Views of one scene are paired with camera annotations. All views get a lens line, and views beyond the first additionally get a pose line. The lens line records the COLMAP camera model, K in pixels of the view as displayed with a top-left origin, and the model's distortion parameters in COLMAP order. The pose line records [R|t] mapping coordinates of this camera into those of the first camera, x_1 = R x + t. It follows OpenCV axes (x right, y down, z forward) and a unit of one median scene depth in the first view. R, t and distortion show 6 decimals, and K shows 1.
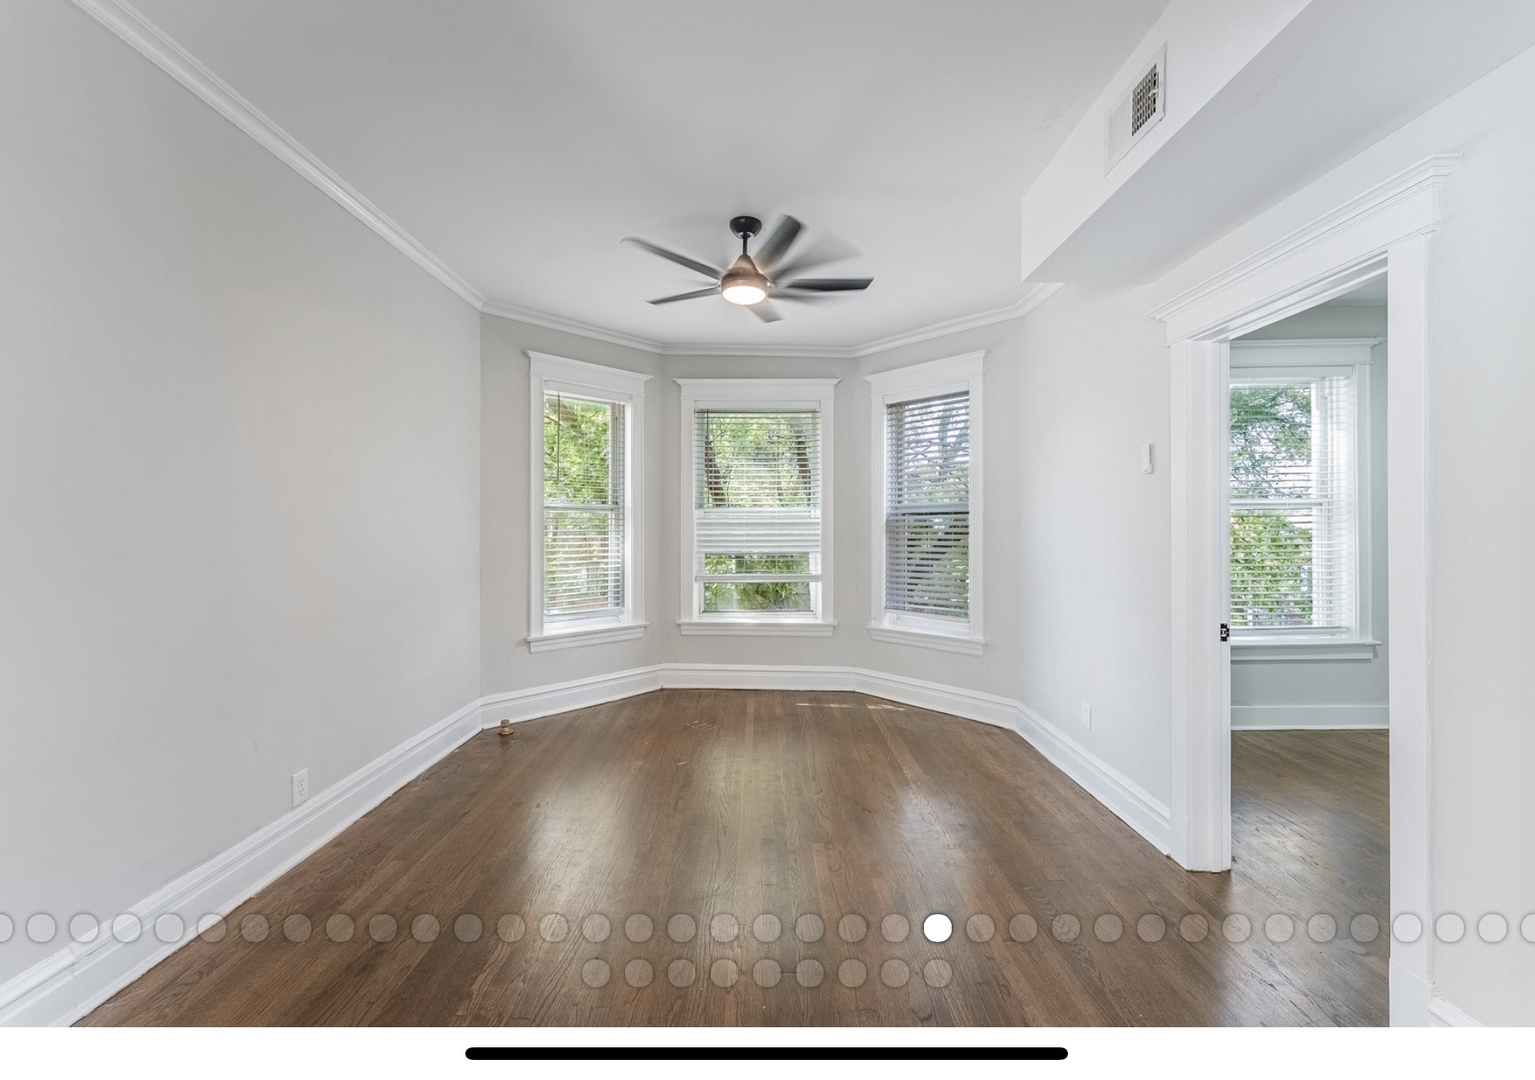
lens RADIAL K [[633.3, 0, 763.8], [0, 633.3, 534.5], [0, 0, 1]] dist [0.007346, -0.001879]
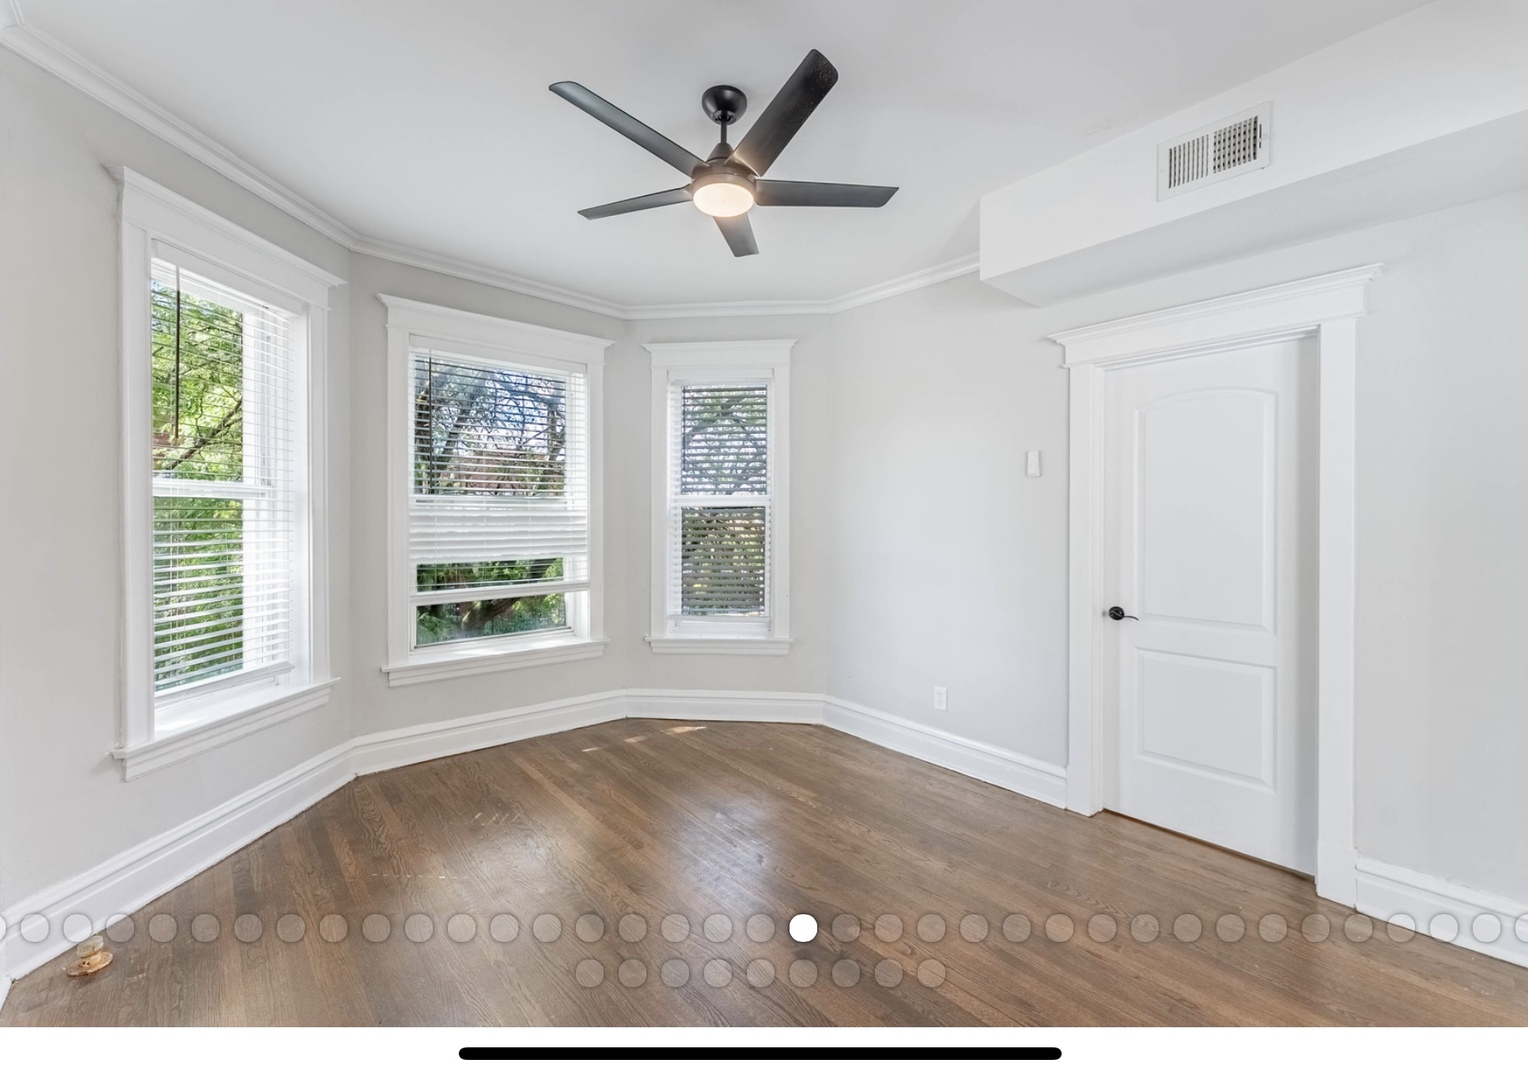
lens RADIAL K [[630.4, 0, 765.3], [0, 630.4, 527.0], [0, 0, 1]] dist [0.007346, -0.001879]
pose [[0.753939, -0.010192, 0.656866, -0.289145], [0.008487, 0.999947, 0.005774, -0.009243], [-0.656890, 0.001222, 0.753985, 0.271968]]
